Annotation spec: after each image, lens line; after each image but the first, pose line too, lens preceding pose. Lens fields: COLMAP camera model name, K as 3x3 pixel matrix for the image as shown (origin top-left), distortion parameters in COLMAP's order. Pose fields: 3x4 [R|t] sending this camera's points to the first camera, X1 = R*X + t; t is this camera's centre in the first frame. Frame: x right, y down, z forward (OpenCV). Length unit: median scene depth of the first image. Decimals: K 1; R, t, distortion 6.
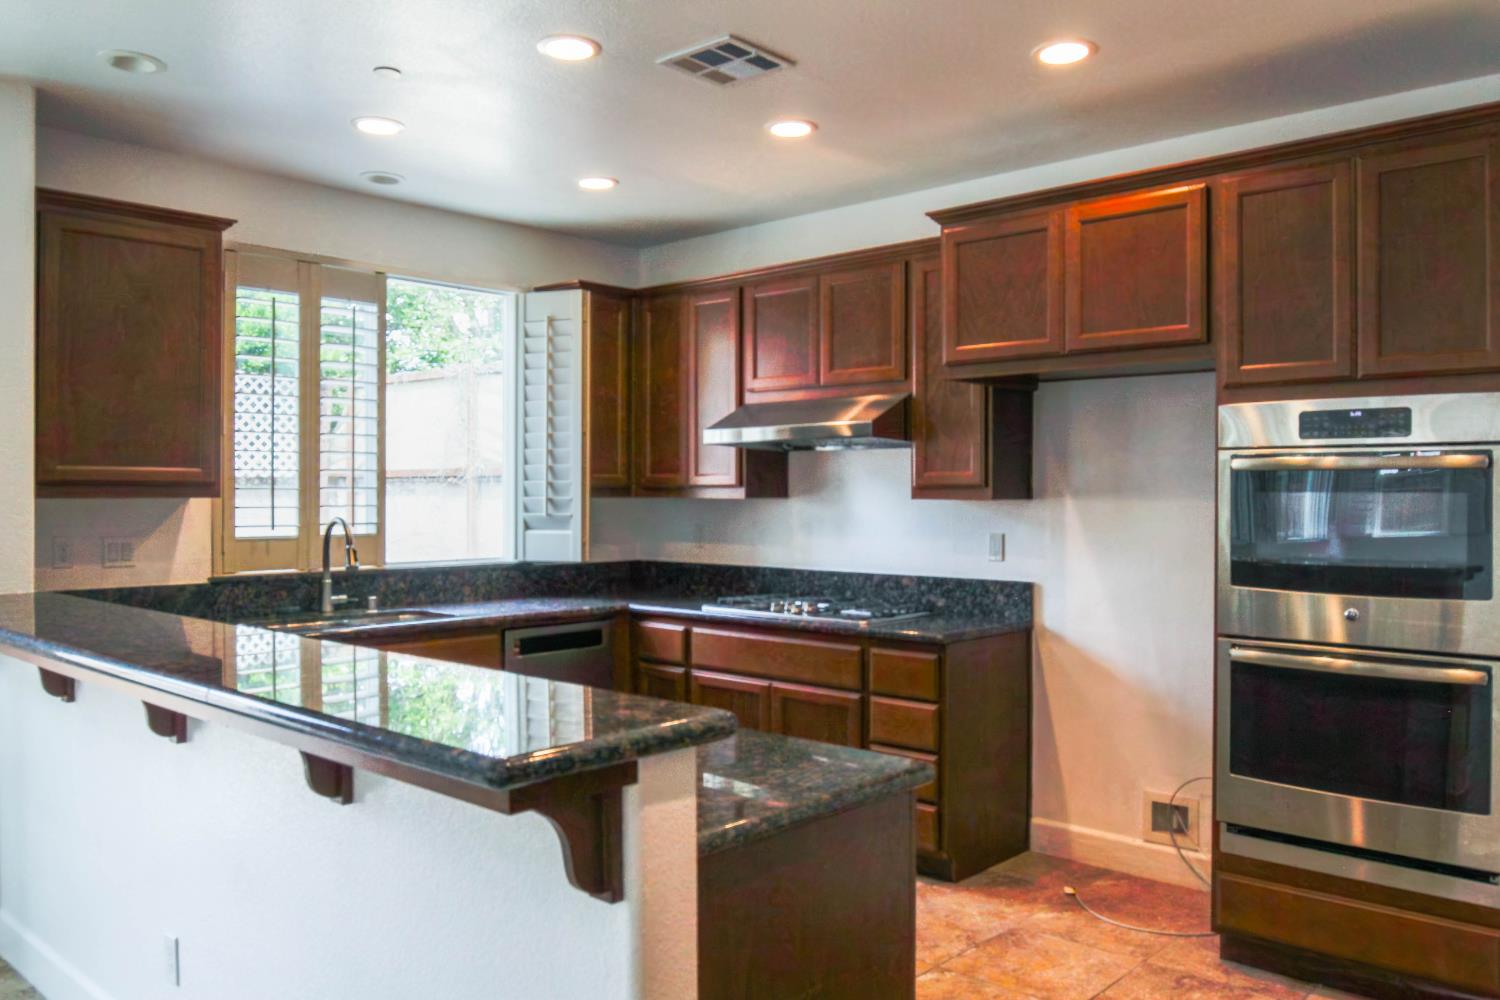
lens RADIAL K [[1153.5, 0, 750.0], [0, 1153.5, 500.0], [0, 0, 1]] dist [-0.033539, -0.001823]
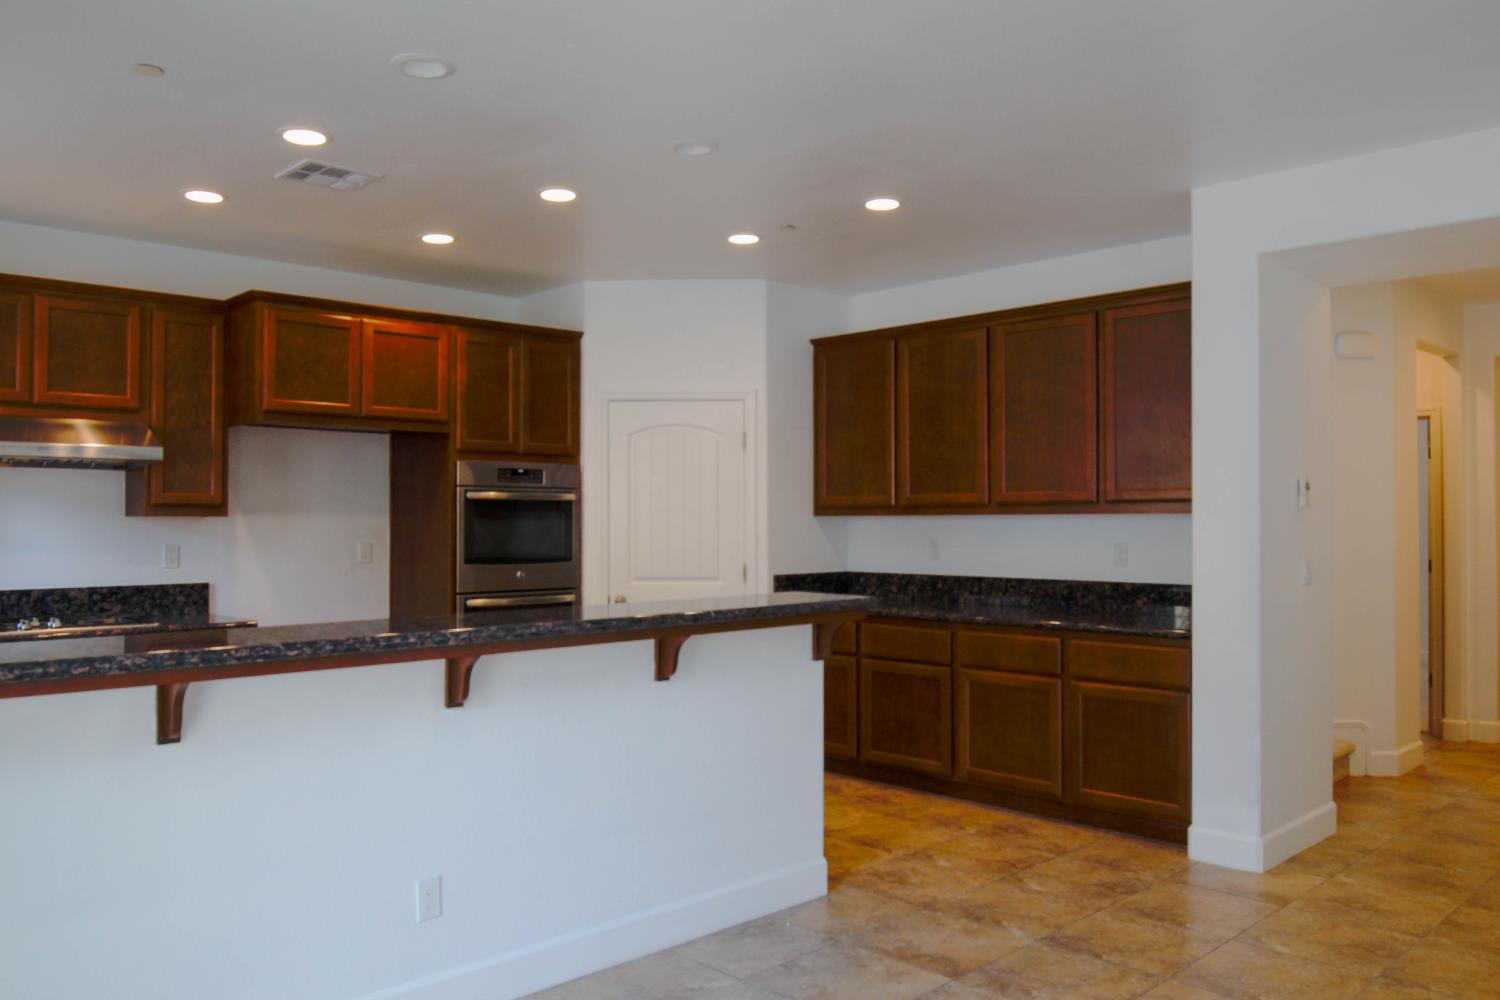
lens RADIAL K [[1153.5, 0, 750.0], [0, 1153.5, 500.0], [0, 0, 1]] dist [-0.033539, -0.001823]
pose [[0.061813, 0.016536, 0.997951, -0.936024], [0.007419, 0.999828, -0.017027, 0.007046], [-0.998060, 0.008457, 0.061679, 0.329367]]
